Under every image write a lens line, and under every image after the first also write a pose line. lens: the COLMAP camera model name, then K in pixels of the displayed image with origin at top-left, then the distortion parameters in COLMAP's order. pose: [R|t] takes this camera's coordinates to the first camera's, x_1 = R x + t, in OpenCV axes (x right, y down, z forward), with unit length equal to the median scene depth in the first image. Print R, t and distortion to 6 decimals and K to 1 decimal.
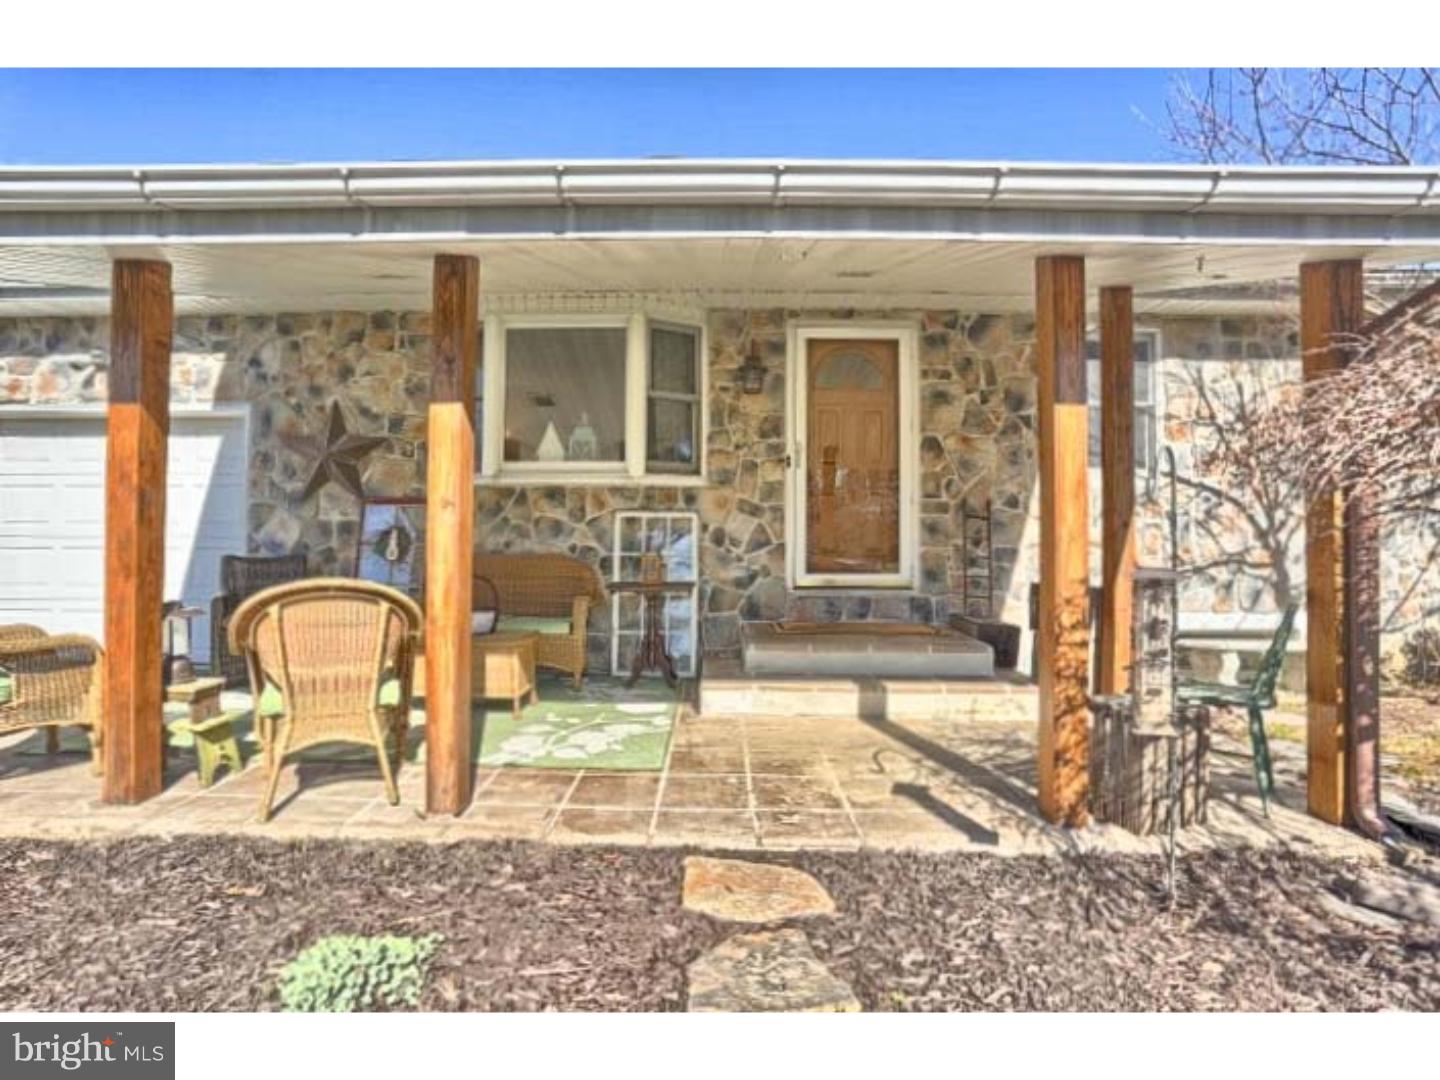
lens RADIAL K [[688.9, 0, 700.6], [0, 688.9, 537.2], [0, 0, 1]] dist [-0.079771, 0.029740]
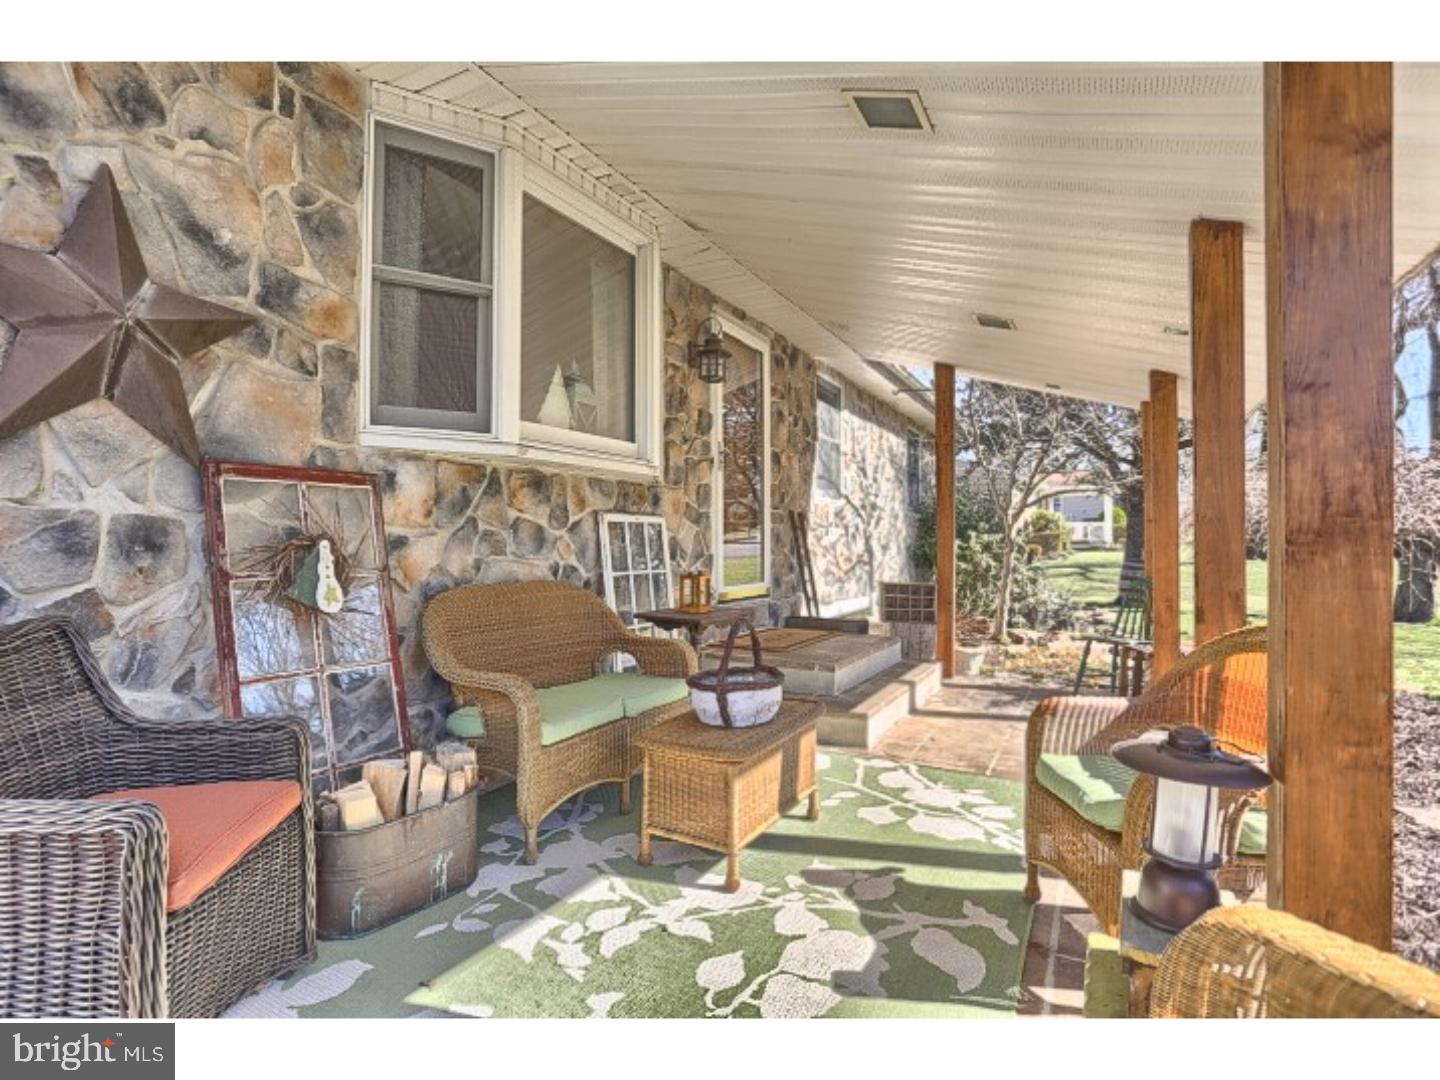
lens RADIAL K [[758.3, 0, 720.0], [0, 758.3, 540.0], [0, 0, 1]] dist [-0.000036, 0.000378]
pose [[0.451584, -0.001900, 0.892227, -0.751429], [-0.001778, 0.999994, 0.003030, -0.012735], [-0.892227, -0.002954, 0.451578, 0.540289]]
